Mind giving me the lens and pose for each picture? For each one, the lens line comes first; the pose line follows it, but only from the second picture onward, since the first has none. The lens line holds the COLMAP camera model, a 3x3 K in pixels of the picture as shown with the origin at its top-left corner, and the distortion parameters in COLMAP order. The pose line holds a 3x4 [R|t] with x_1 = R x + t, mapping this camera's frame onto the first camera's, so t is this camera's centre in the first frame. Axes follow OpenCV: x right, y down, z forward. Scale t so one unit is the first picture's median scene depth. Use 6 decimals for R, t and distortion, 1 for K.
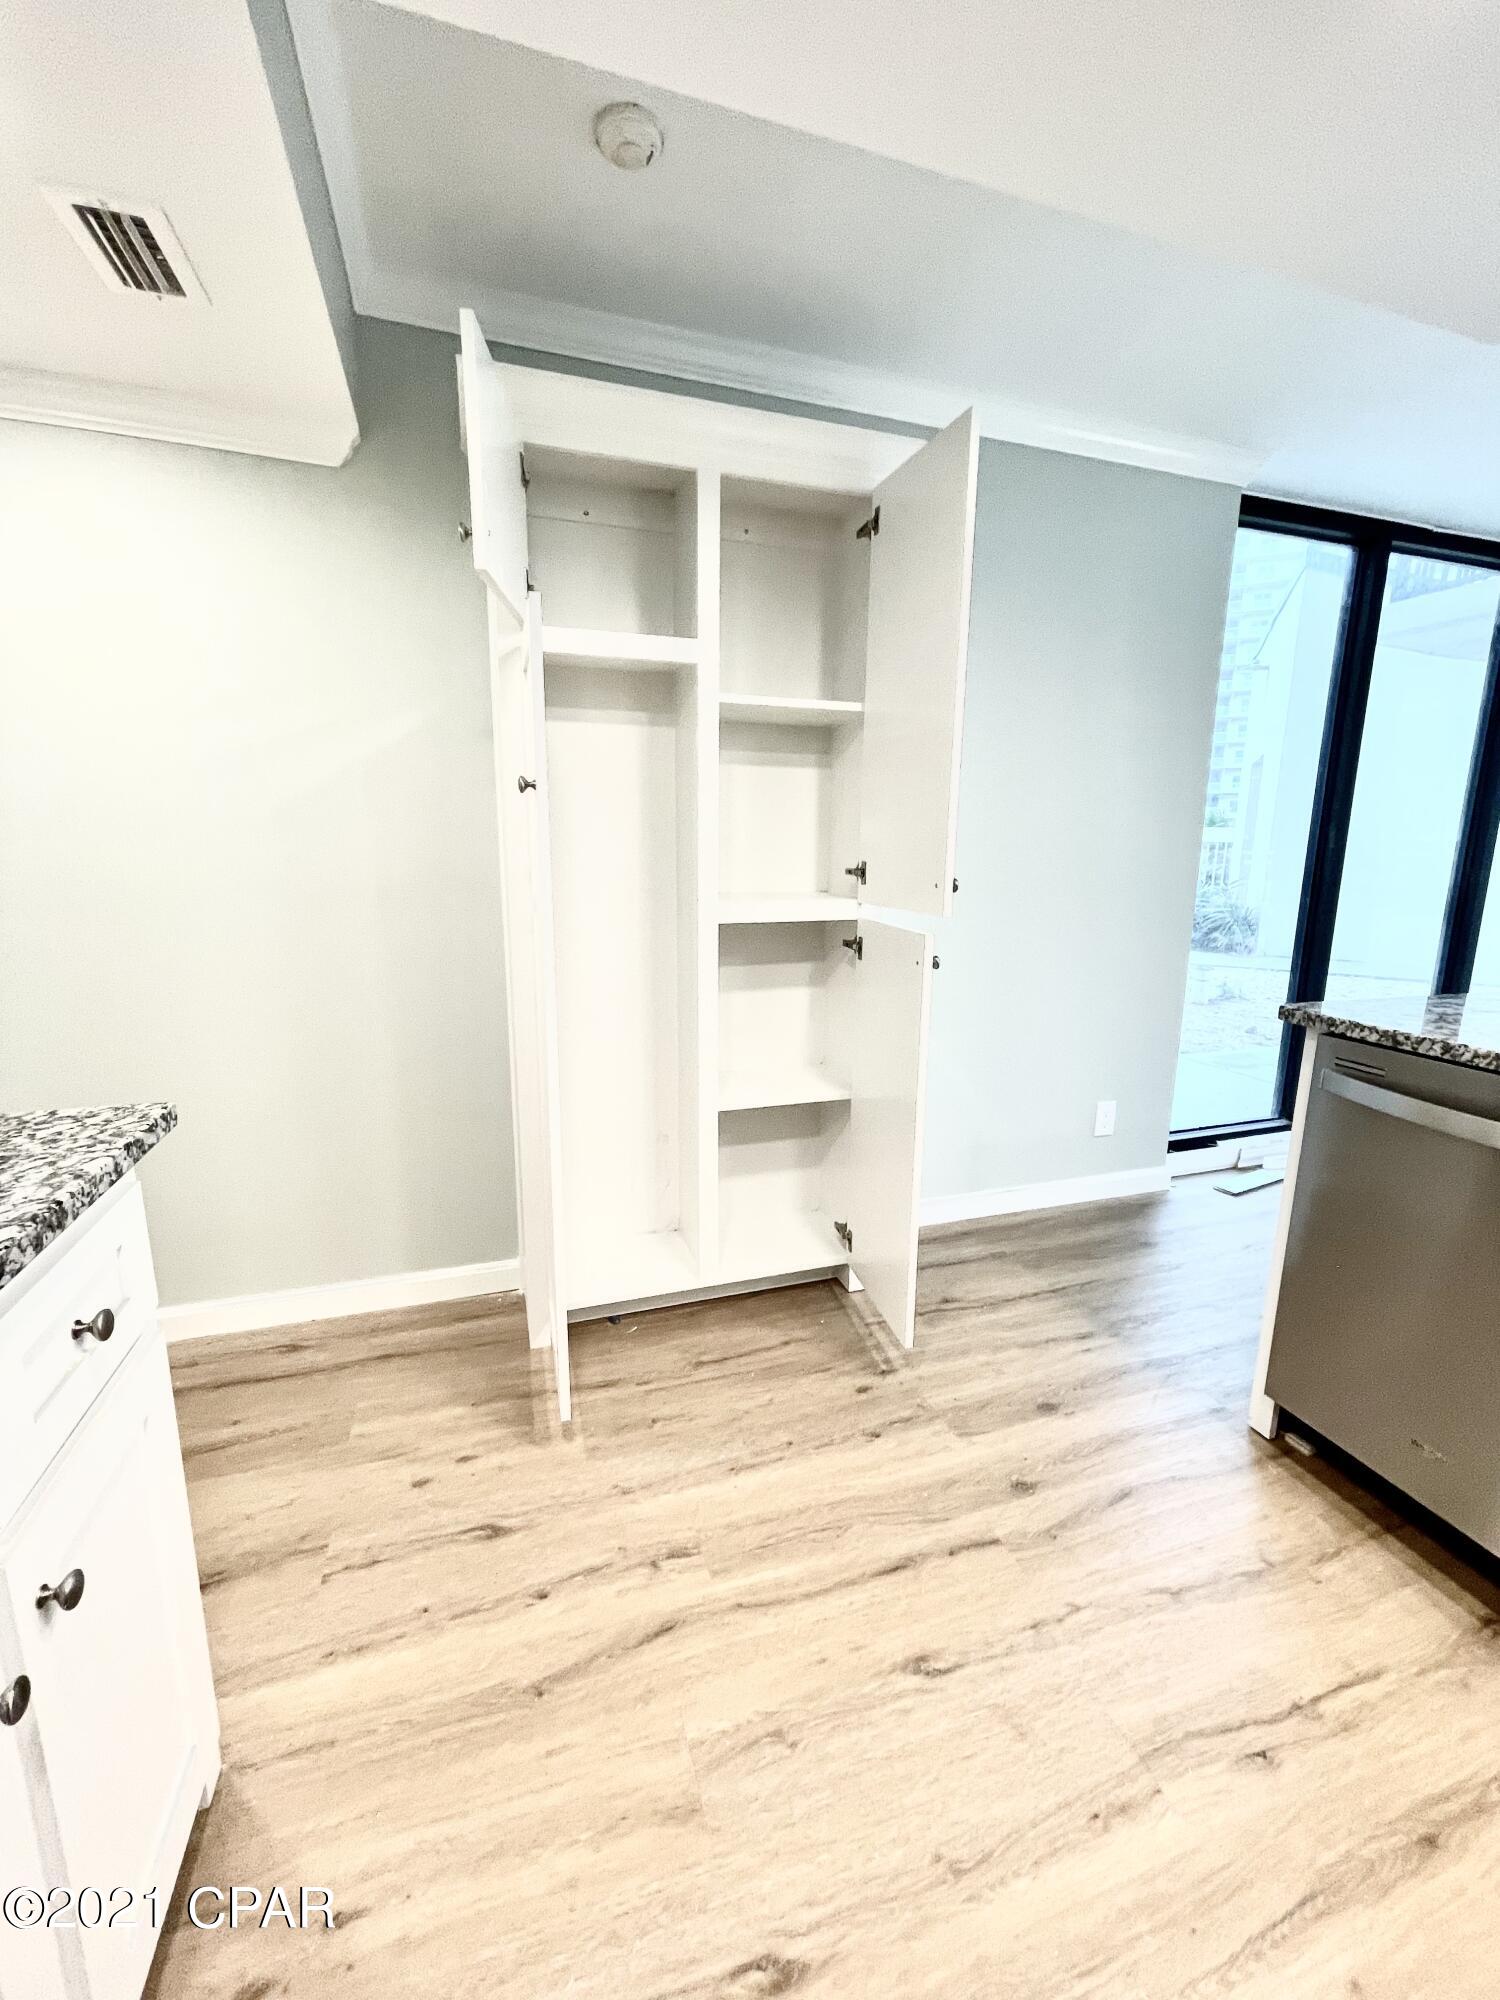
lens RADIAL K [[807.8, 0, 750.2], [0, 807.8, 996.4], [0, 0, 1]] dist [-0.000814, -0.000882]
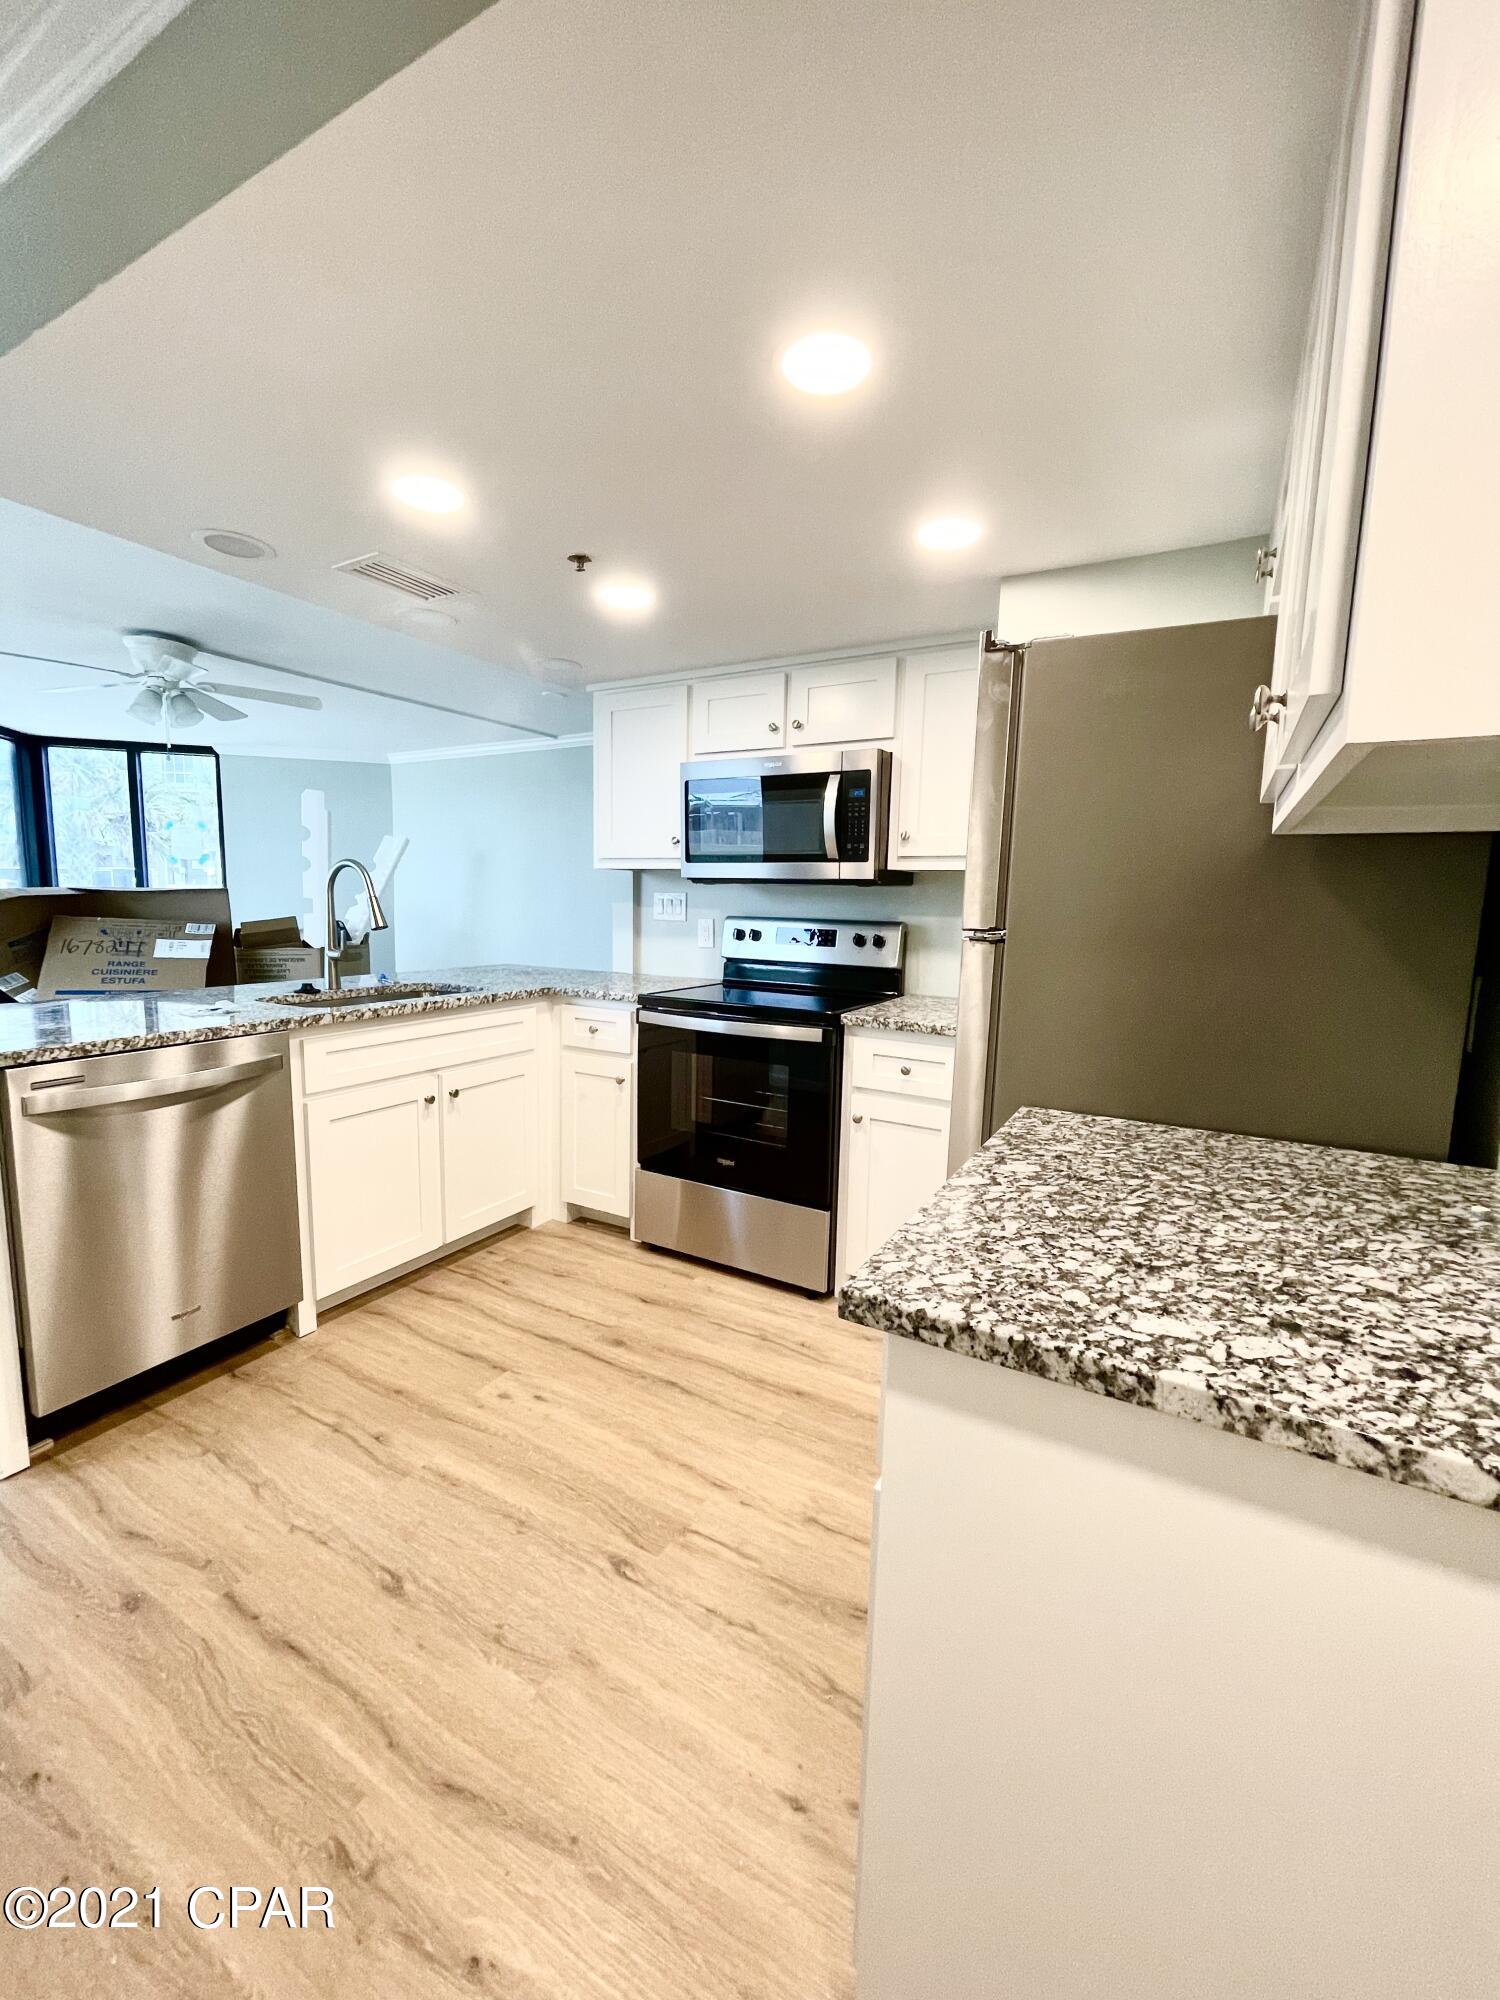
lens RADIAL K [[807.8, 0, 749.0], [0, 807.8, 997.9], [0, 0, 1]] dist [-0.000814, -0.000882]
pose [[-0.669041, -0.121212, 0.733275, -0.851564], [0.110458, 0.959438, 0.259379, -0.248088], [-0.734972, 0.254531, -0.628515, 1.060493]]
